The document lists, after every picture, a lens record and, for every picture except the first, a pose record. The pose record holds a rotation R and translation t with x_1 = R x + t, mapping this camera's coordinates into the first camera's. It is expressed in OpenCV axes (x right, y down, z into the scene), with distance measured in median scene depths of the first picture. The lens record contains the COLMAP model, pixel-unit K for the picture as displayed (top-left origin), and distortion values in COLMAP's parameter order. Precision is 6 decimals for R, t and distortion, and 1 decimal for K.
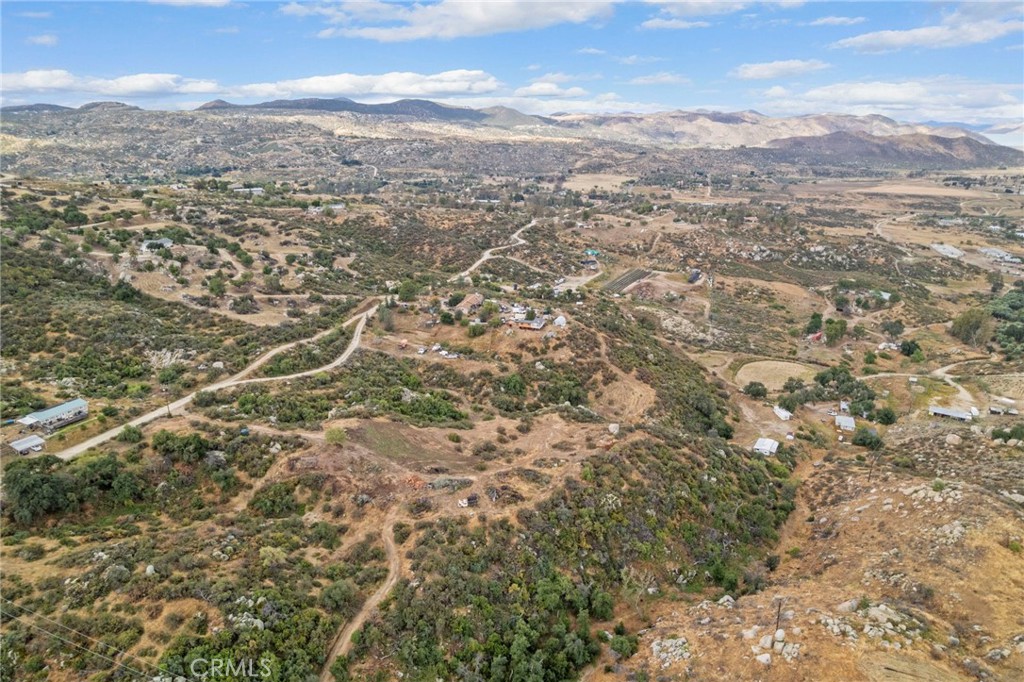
lens RADIAL K [[661.6, 0, 515.3], [0, 661.6, 340.6], [0, 0, 1]] dist [-0.079285, 0.075696]
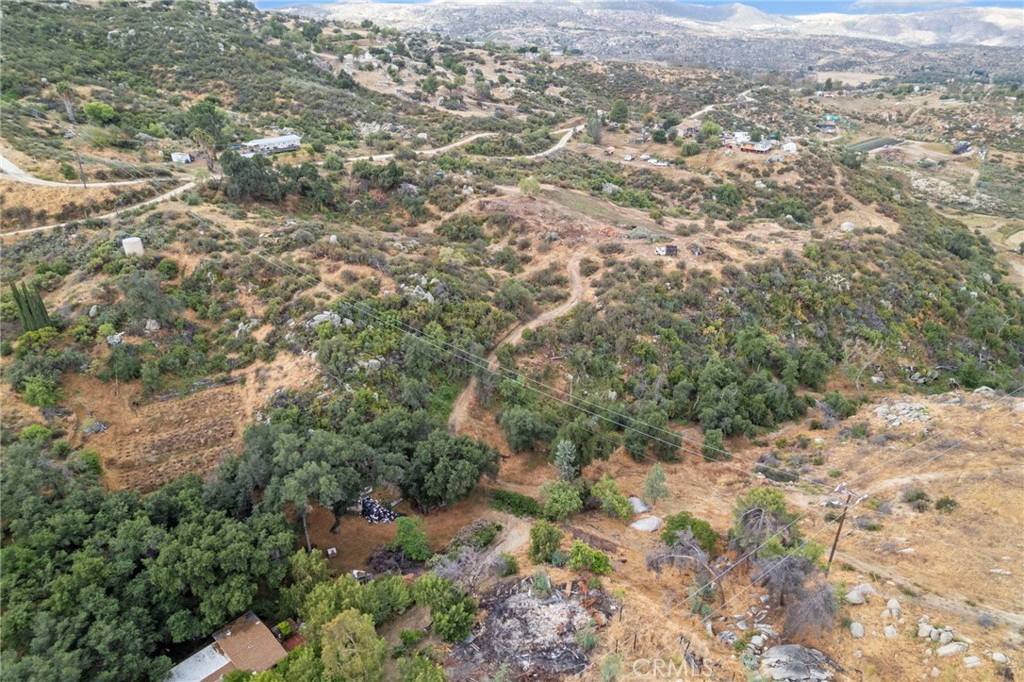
lens RADIAL K [[661.6, 0, 515.3], [0, 661.6, 340.6], [0, 0, 1]] dist [-0.079285, 0.075696]
pose [[0.950110, 0.136203, -0.280606, -0.000334], [-0.100830, 0.985437, 0.136917, 0.161988], [0.295168, -0.101793, 0.950007, 0.056594]]
